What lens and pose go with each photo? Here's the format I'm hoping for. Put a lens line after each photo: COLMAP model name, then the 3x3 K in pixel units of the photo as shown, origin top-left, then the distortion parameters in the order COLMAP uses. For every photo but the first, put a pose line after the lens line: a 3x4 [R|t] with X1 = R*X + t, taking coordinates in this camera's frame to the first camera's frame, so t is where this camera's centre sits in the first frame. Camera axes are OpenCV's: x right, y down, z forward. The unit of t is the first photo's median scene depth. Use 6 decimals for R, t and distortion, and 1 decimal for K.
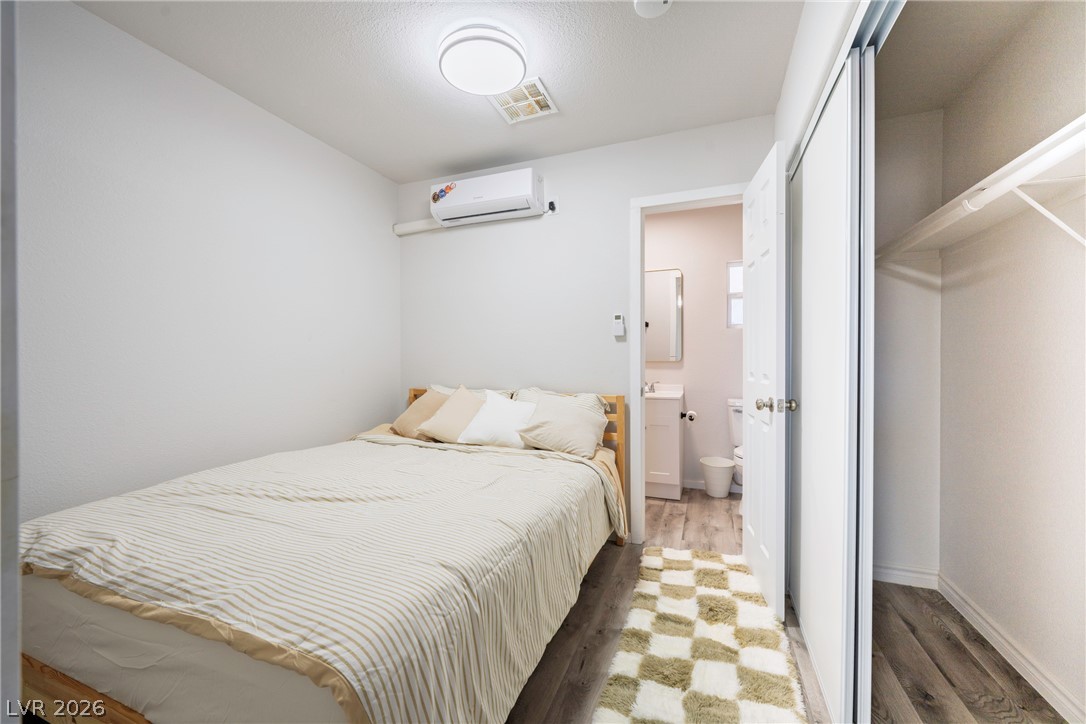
lens RADIAL K [[431.3, 0, 543.0], [0, 431.3, 362.0], [0, 0, 1]] dist [0.001576, 0.000141]
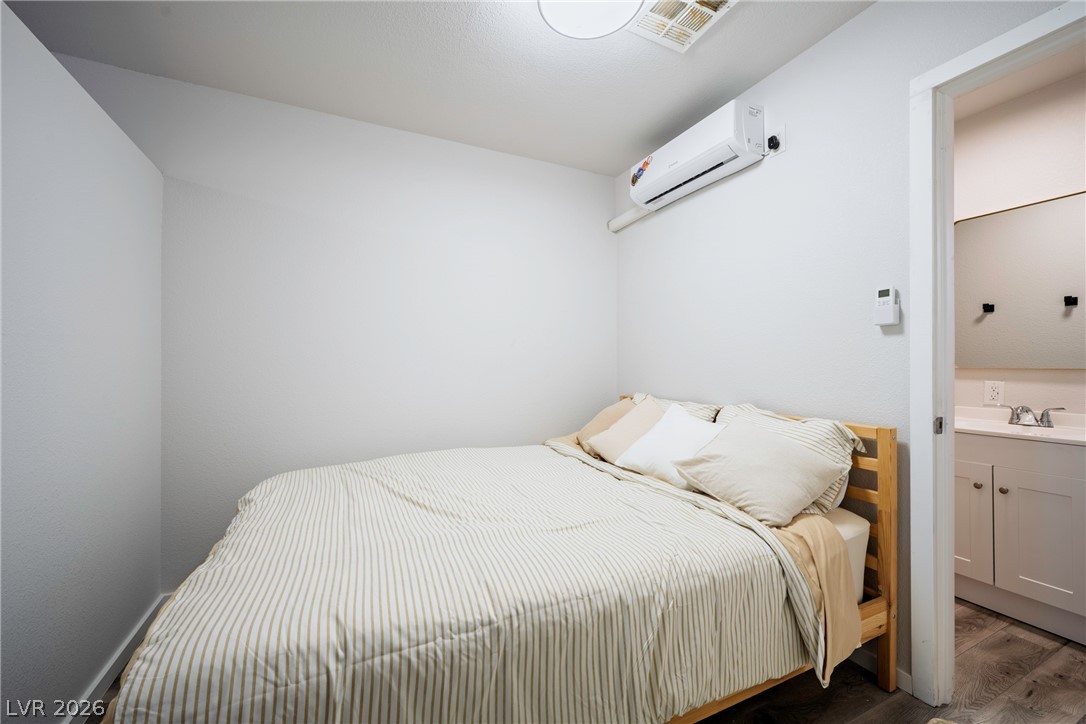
lens RADIAL K [[432.5, 0, 543.0], [0, 432.5, 362.0], [0, 0, 1]] dist [-0.002297, 0.000683]
pose [[0.727997, -0.001781, -0.685578, 0.241130], [-0.005206, 0.999953, -0.008126, -0.003329], [0.685561, 0.009484, 0.727954, 0.263881]]
